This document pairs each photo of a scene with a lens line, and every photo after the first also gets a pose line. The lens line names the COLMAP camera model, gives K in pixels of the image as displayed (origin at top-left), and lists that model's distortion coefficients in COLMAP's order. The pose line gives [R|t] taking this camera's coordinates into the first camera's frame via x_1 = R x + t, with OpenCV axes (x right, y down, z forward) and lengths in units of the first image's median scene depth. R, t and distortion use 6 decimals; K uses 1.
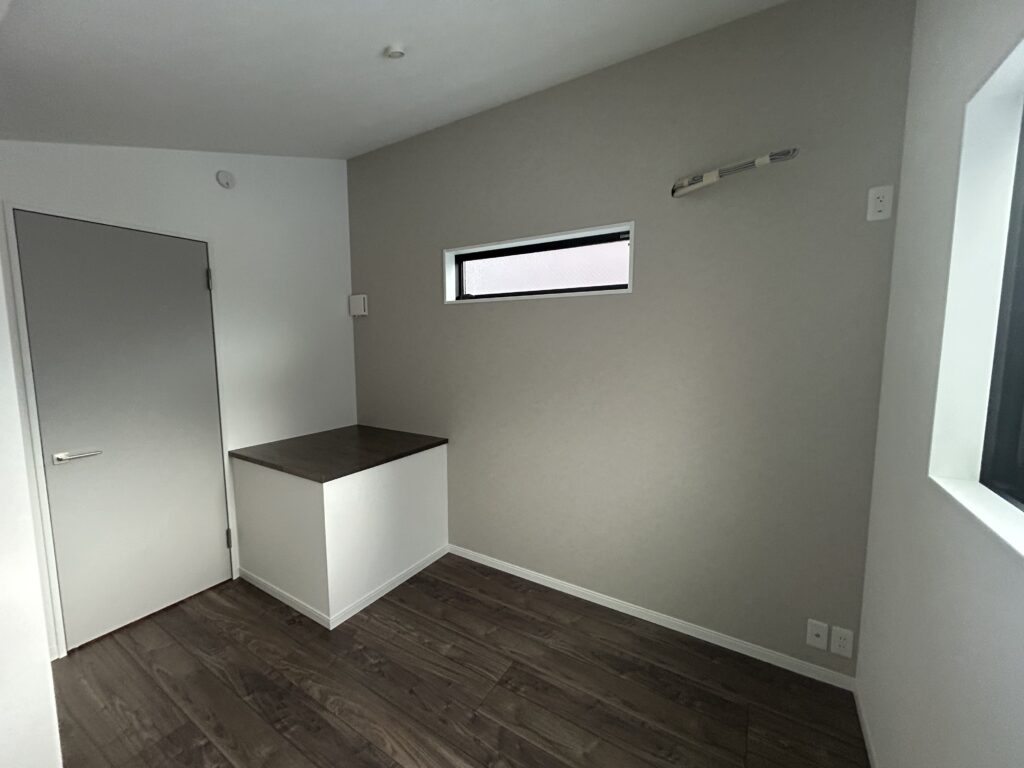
lens RADIAL K [[399.1, 0, 514.2], [0, 399.1, 399.3], [0, 0, 1]] dist [-0.000585, 0.000040]
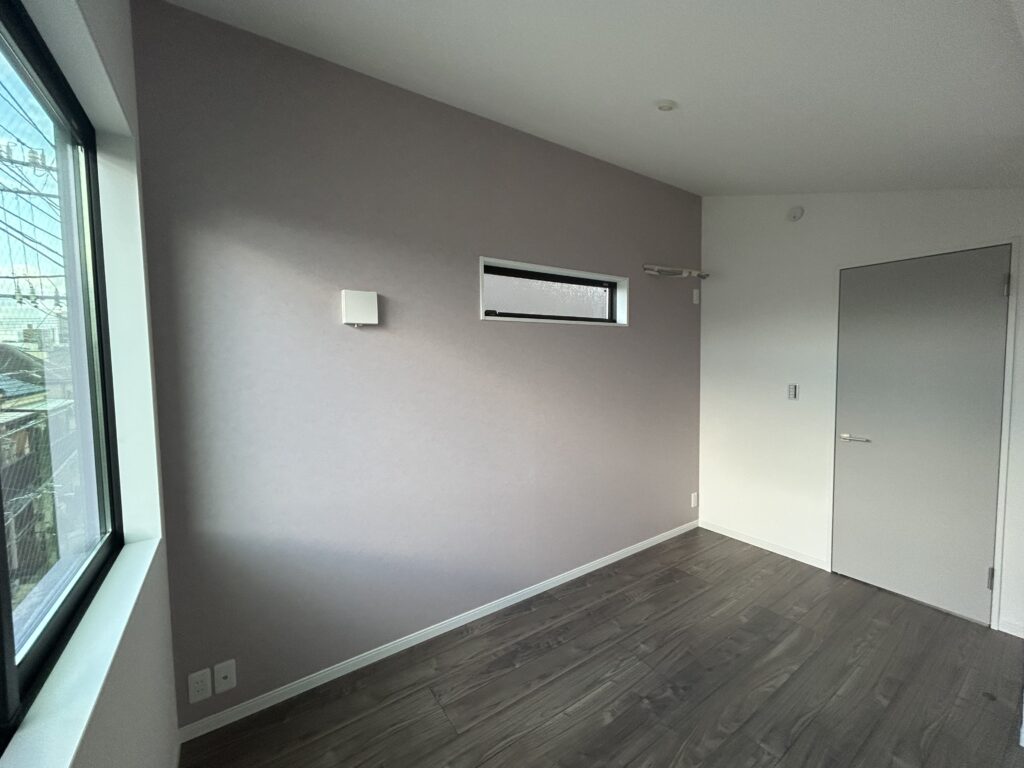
lens RADIAL K [[417.2, 0, 512.0], [0, 417.2, 384.0], [0, 0, 1]] dist [0.011354, 0.000004]
pose [[0.408626, -0.053017, 0.911161, -1.052215], [0.141302, 0.989950, -0.005768, -0.080129], [-0.901697, 0.131105, 0.412011, 0.643001]]
